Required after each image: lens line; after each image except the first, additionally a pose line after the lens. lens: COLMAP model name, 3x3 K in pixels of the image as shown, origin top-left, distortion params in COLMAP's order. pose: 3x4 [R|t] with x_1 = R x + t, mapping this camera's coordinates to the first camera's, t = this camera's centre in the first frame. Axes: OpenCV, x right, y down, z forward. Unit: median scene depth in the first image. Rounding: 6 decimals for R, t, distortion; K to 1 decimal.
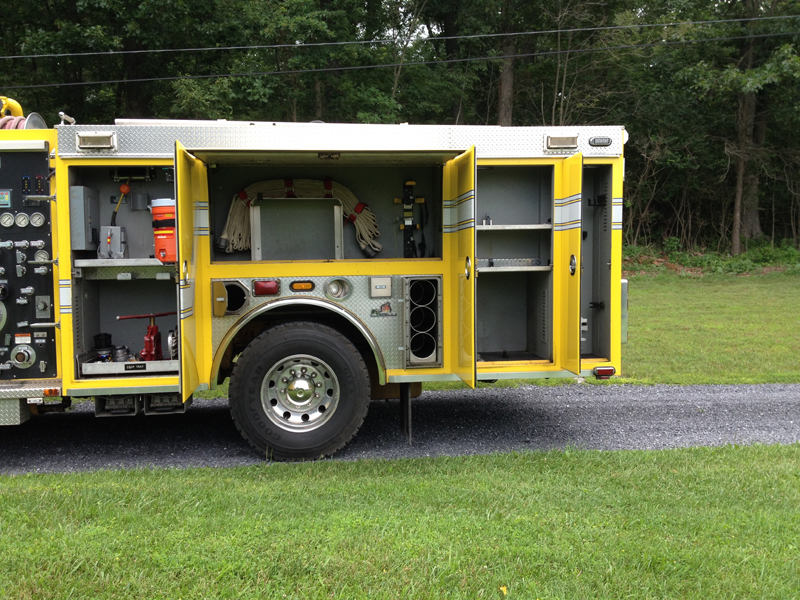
lens RADIAL K [[806.7, 0, 397.6], [0, 806.7, 299.4], [0, 0, 1]] dist [0.059493, 0.000000]
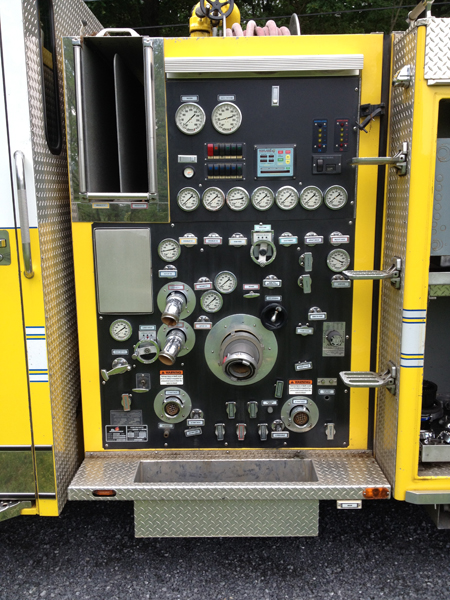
lens RADIAL K [[605.0, 0, 225.8], [0, 605.0, 302.3], [0, 0, 1]] dist [0.059493, 0.000000]
pose [[0.995075, 0.023016, -0.096414, -0.476119], [-0.008698, 0.989191, 0.146376, -0.085776], [0.098741, -0.144816, 0.984519, 0.546540]]
